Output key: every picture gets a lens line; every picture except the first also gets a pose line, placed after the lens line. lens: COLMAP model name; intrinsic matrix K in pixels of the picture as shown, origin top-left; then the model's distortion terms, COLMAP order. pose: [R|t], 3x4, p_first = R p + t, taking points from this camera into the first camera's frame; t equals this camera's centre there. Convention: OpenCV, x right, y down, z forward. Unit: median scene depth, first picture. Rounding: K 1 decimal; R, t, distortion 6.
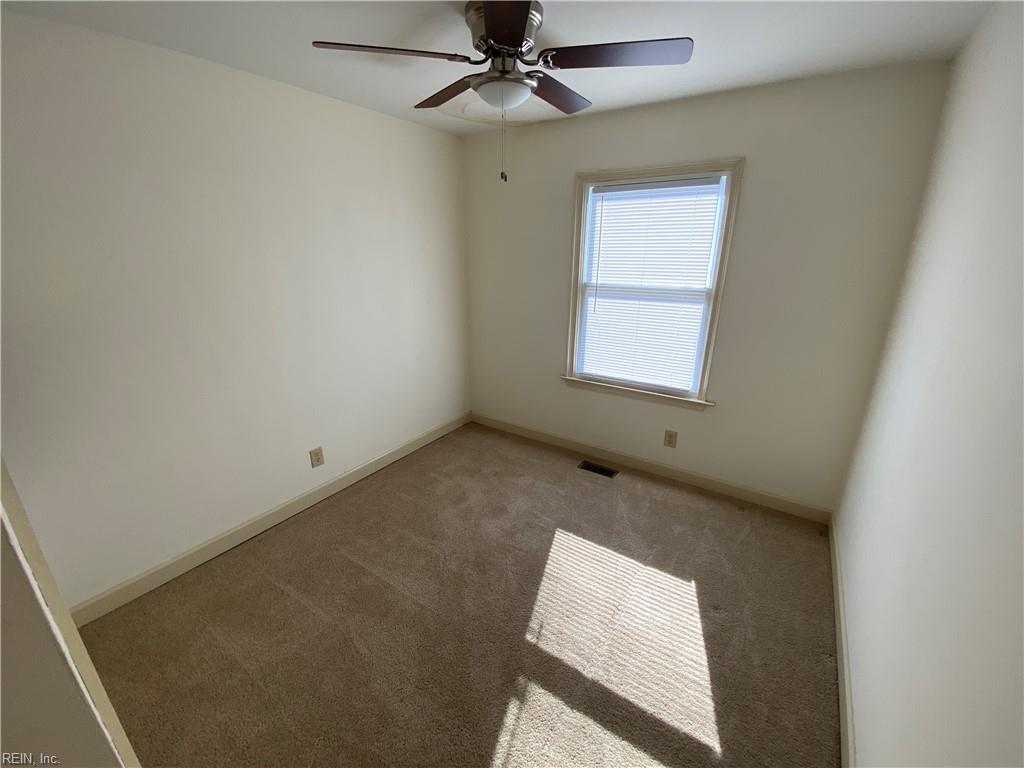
lens RADIAL K [[412.2, 0, 510.0], [0, 412.2, 382.8], [0, 0, 1]] dist [0.033682, -0.029828]
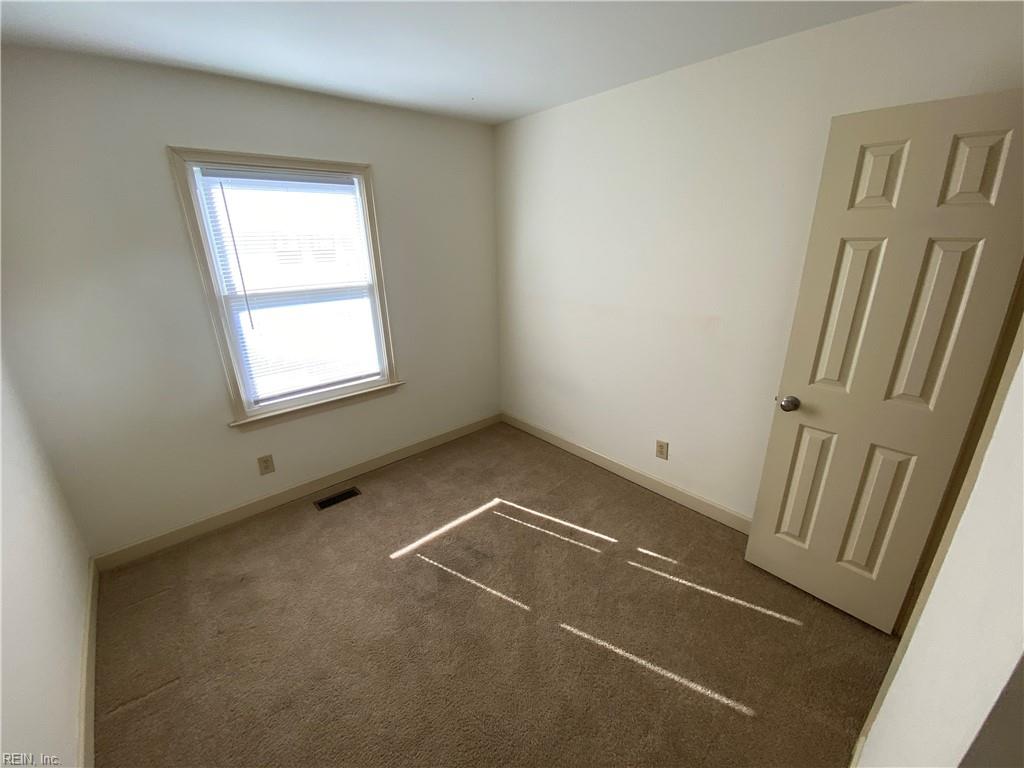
lens RADIAL K [[412.2, 0, 510.0], [0, 412.2, 382.8], [0, 0, 1]] dist [0.033682, -0.029828]
pose [[0.232162, -0.307146, 0.922910, -0.488661], [0.327553, 0.918103, 0.223149, -0.100583], [-0.915866, 0.250496, 0.313755, 0.353189]]
